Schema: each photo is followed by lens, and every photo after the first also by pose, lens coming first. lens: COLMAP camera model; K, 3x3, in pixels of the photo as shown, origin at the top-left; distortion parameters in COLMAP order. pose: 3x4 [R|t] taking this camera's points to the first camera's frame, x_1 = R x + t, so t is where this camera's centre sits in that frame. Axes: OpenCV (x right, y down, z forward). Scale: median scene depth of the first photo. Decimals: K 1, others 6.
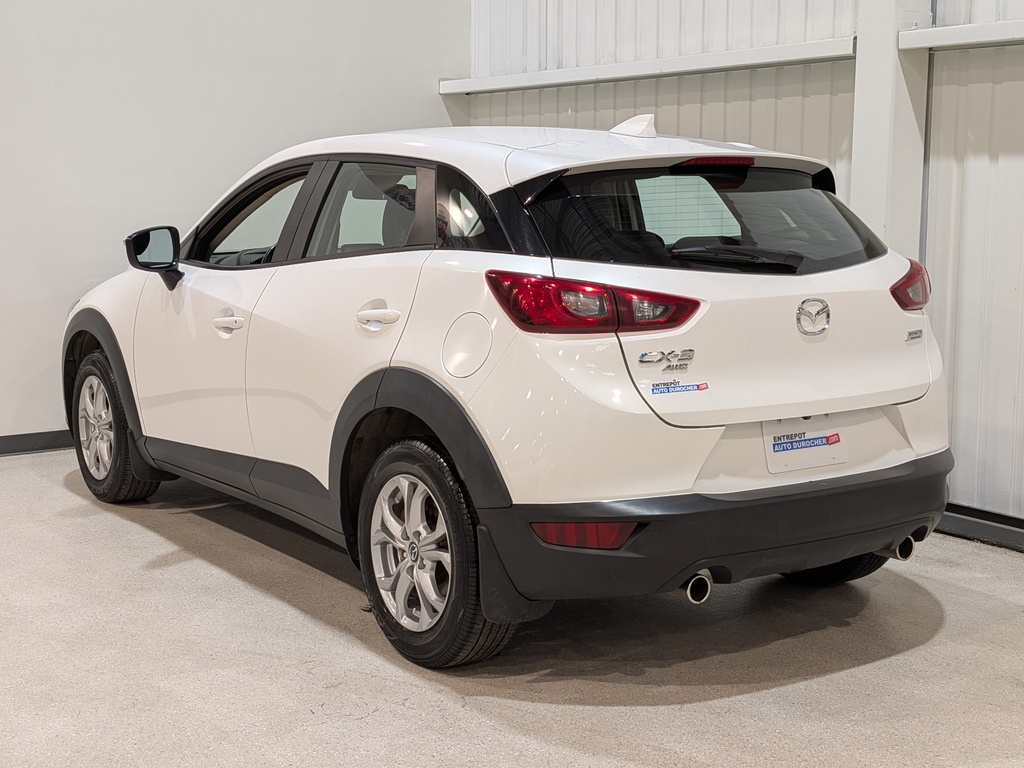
lens RADIAL K [[1505.3, 0, 508.2], [0, 1505.3, 386.1], [0, 0, 1]] dist [0.090280, 0.000000]
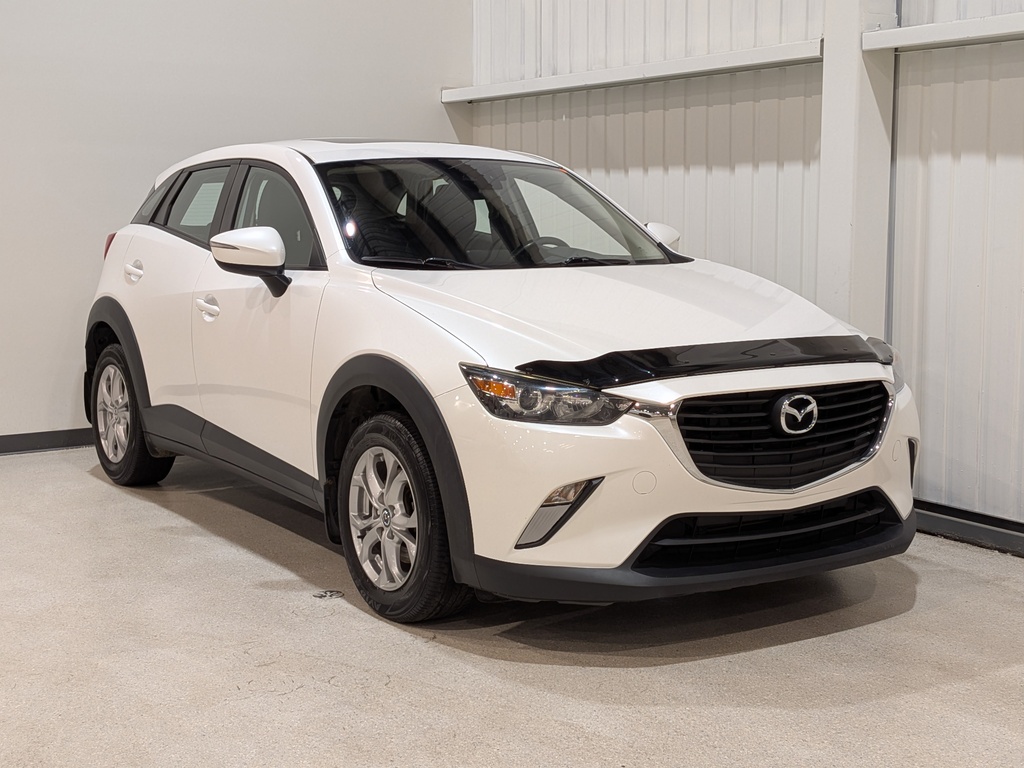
lens RADIAL K [[1505.3, 0, 516.2], [0, 1505.3, 388.0], [0, 0, 1]] dist [0.090280, 0.000000]
pose [[0.999102, 0.000520, -0.042357, 0.095691], [-0.000997, 0.999936, -0.011249, 0.020609], [0.042349, 0.011282, 0.999039, -0.023938]]
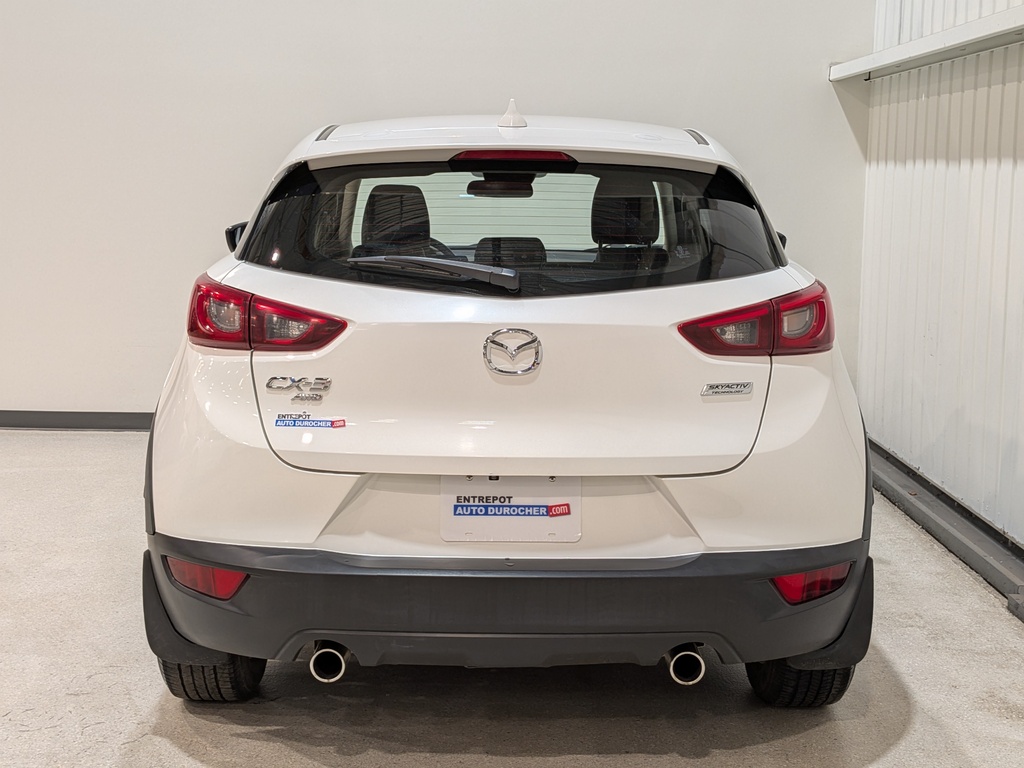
lens RADIAL K [[1505.3, 0, 510.2], [0, 1505.3, 378.0], [0, 0, 1]] dist [0.090280, 0.000000]
pose [[0.828126, 0.087072, -0.553738, 0.612382], [-0.088985, 0.995756, 0.023499, -0.048648], [0.553434, 0.029814, 0.832360, 0.328425]]
